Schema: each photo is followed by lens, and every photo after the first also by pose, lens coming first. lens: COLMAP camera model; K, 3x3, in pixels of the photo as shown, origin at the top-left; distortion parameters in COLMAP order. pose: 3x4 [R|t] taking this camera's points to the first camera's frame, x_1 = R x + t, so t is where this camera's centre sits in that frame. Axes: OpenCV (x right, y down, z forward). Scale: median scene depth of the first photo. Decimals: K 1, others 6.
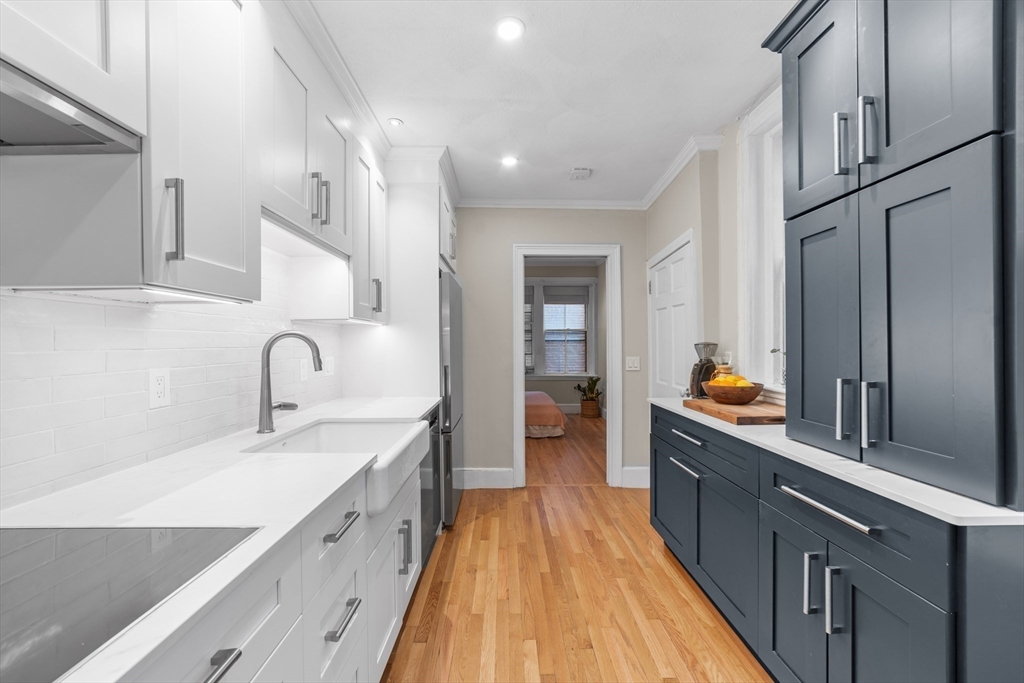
lens RADIAL K [[394.3, 0, 504.3], [0, 394.3, 345.5], [0, 0, 1]] dist [-0.020229, 0.005607]
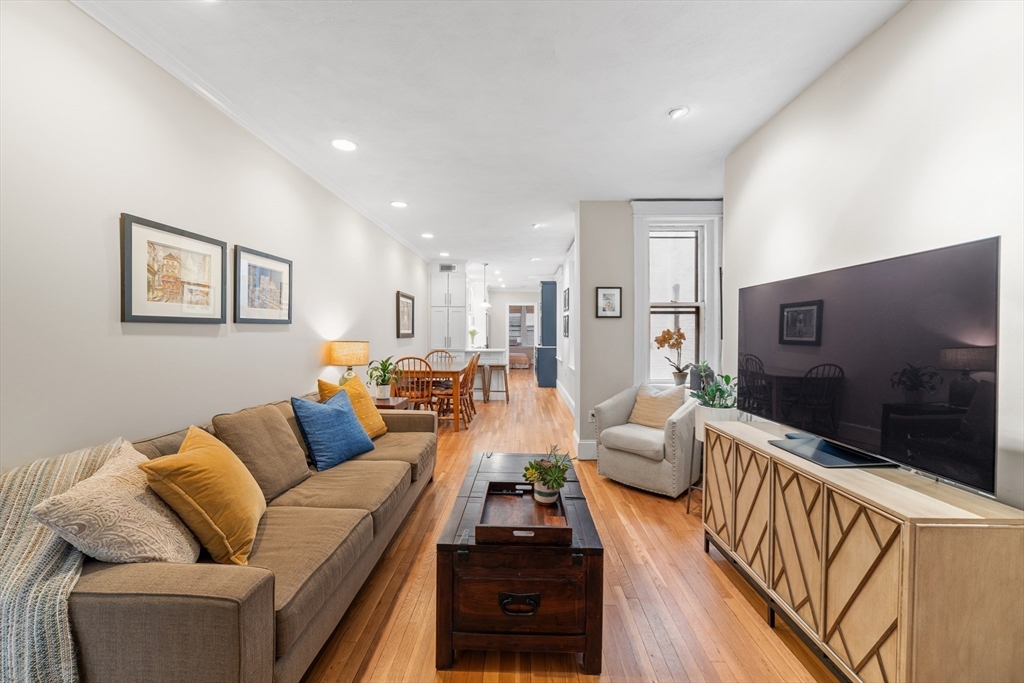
lens RADIAL K [[391.3, 0, 512.7], [0, 391.3, 334.3], [0, 0, 1]] dist [-0.017106, 0.004717]
pose [[0.999616, 0.006717, -0.026882, 0.267678], [-0.006708, 0.999977, 0.000429, 0.026984], [0.026884, -0.000248, 0.999639, -3.585948]]
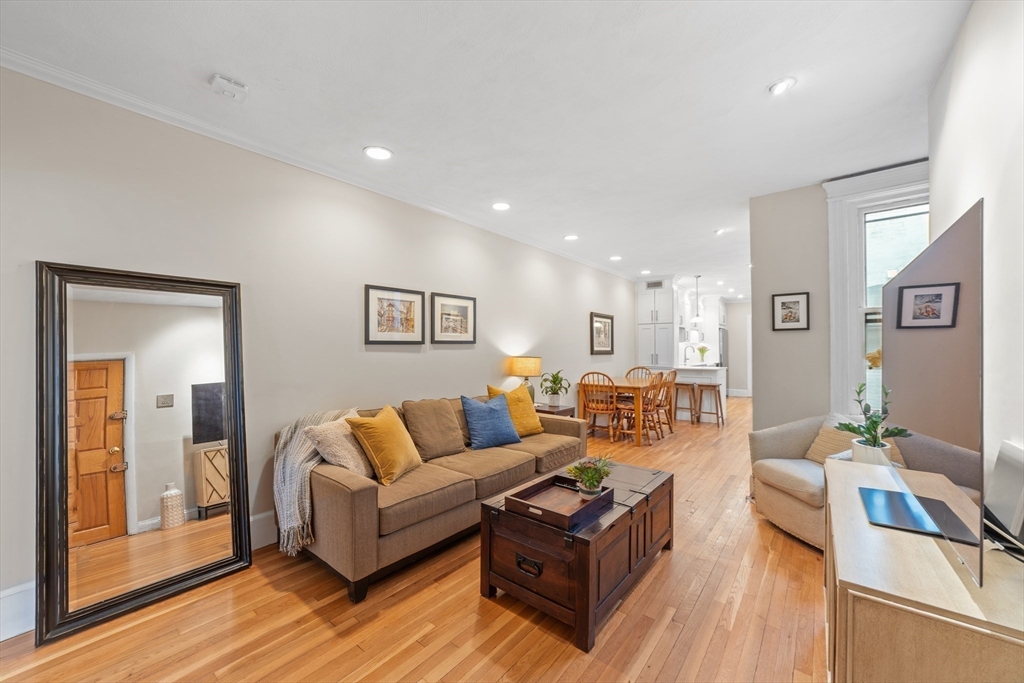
lens RADIAL K [[391.3, 0, 512.7], [0, 391.3, 346.9], [0, 0, 1]] dist [-0.017106, 0.004717]
pose [[0.775618, -0.003630, -0.631192, 0.751369], [-0.002833, 0.999953, -0.009232, 0.028606], [0.631196, 0.008949, 0.775571, -3.592443]]
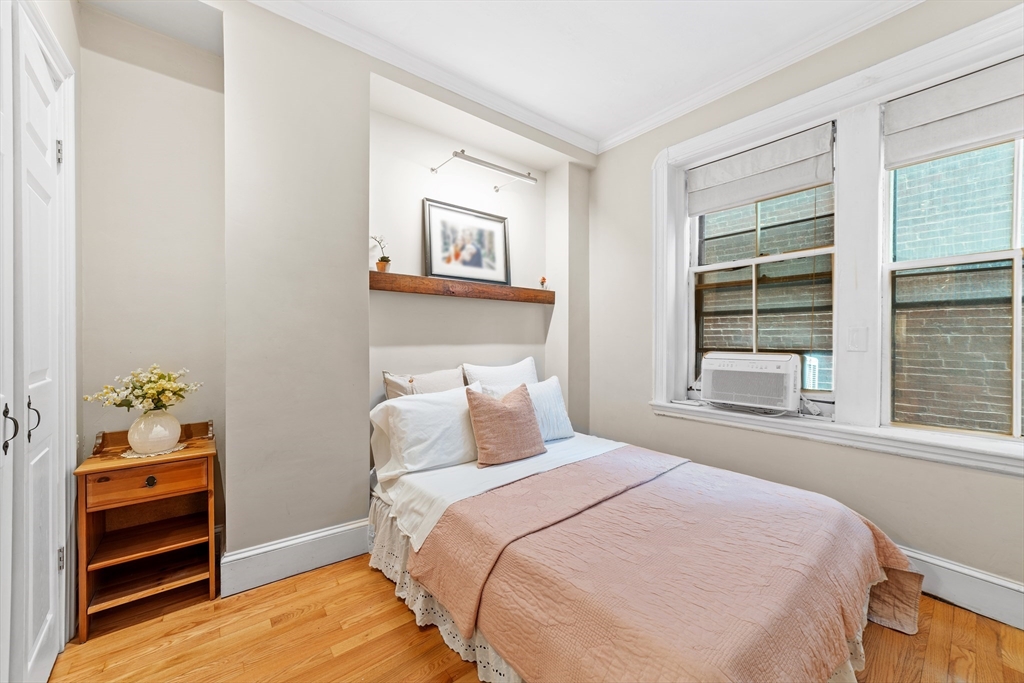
lens RADIAL K [[394.3, 0, 525.9], [0, 394.3, 338.9], [0, 0, 1]] dist [-0.020229, 0.005607]
pose [[0.636504, 0.007029, -0.771241, 0.493490], [-0.004876, 0.999975, 0.005090, 0.037192], [0.771258, 0.000521, 0.636523, 2.055322]]
